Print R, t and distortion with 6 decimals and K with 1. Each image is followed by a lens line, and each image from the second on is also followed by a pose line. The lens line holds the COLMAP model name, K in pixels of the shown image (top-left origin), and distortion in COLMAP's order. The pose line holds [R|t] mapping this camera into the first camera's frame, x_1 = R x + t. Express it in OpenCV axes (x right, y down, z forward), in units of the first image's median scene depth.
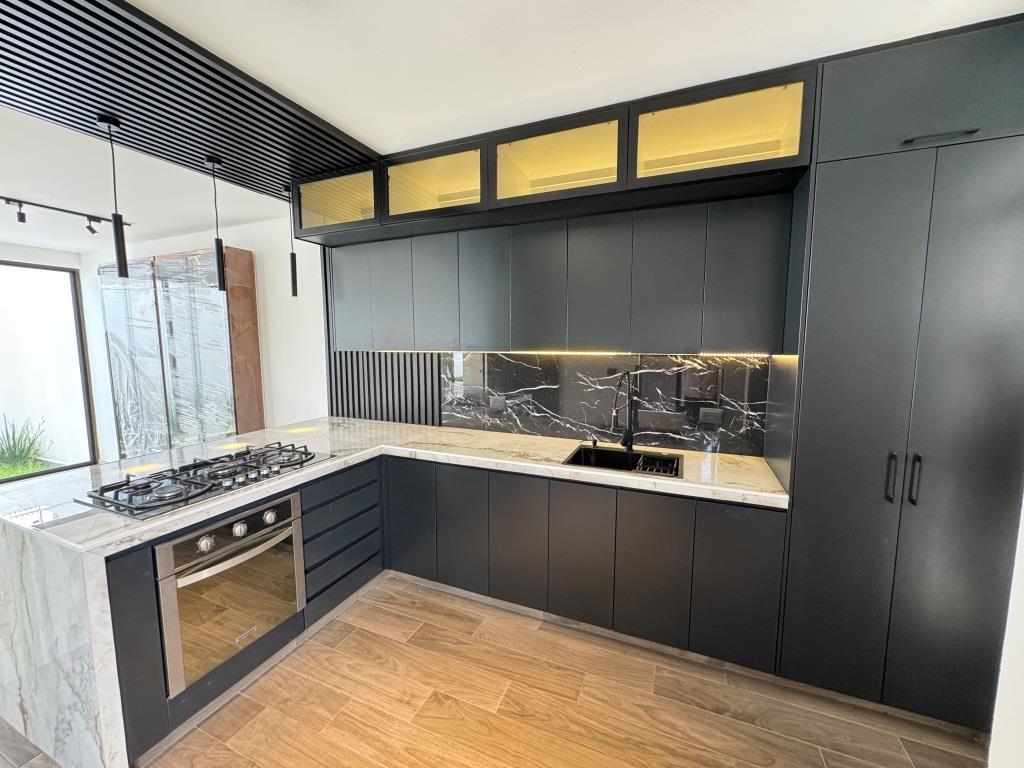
lens RADIAL K [[409.3, 0, 510.7], [0, 409.3, 382.2], [0, 0, 1]] dist [-0.000333, 0.000109]
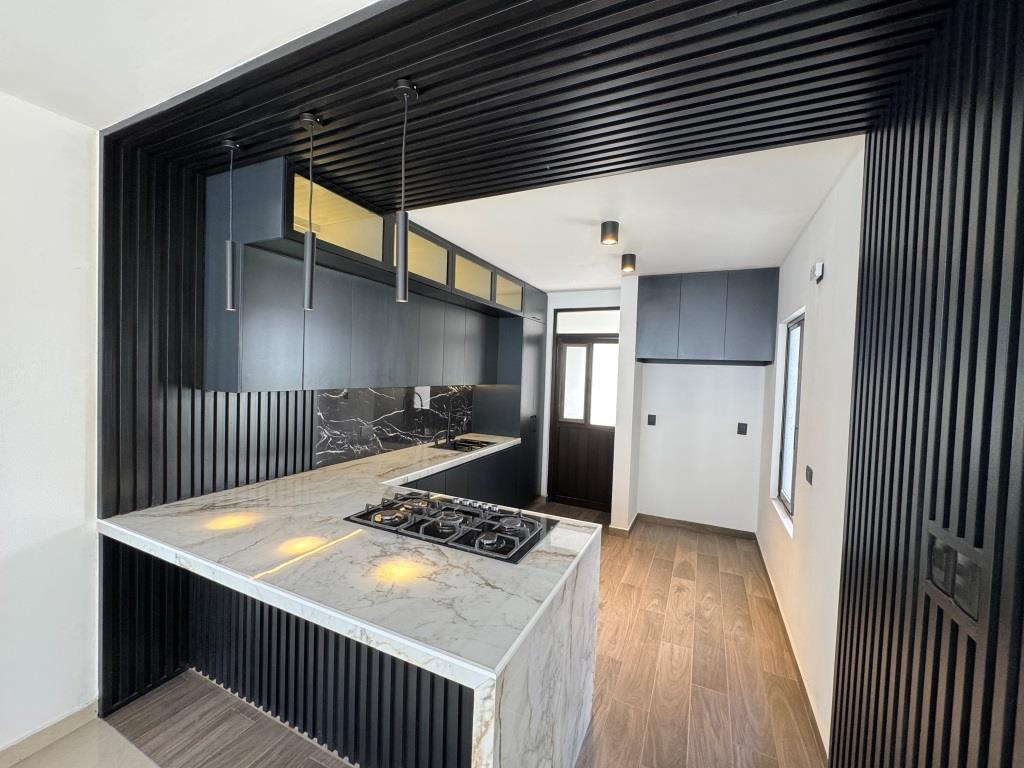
lens RADIAL K [[409.3, 0, 510.4], [0, 409.3, 385.0], [0, 0, 1]] dist [-0.000333, 0.000109]
pose [[0.048053, -0.027854, 0.998456, -1.159364], [0.075003, 0.996890, 0.024200, -0.076201], [-0.996025, 0.073725, 0.049993, 0.546348]]
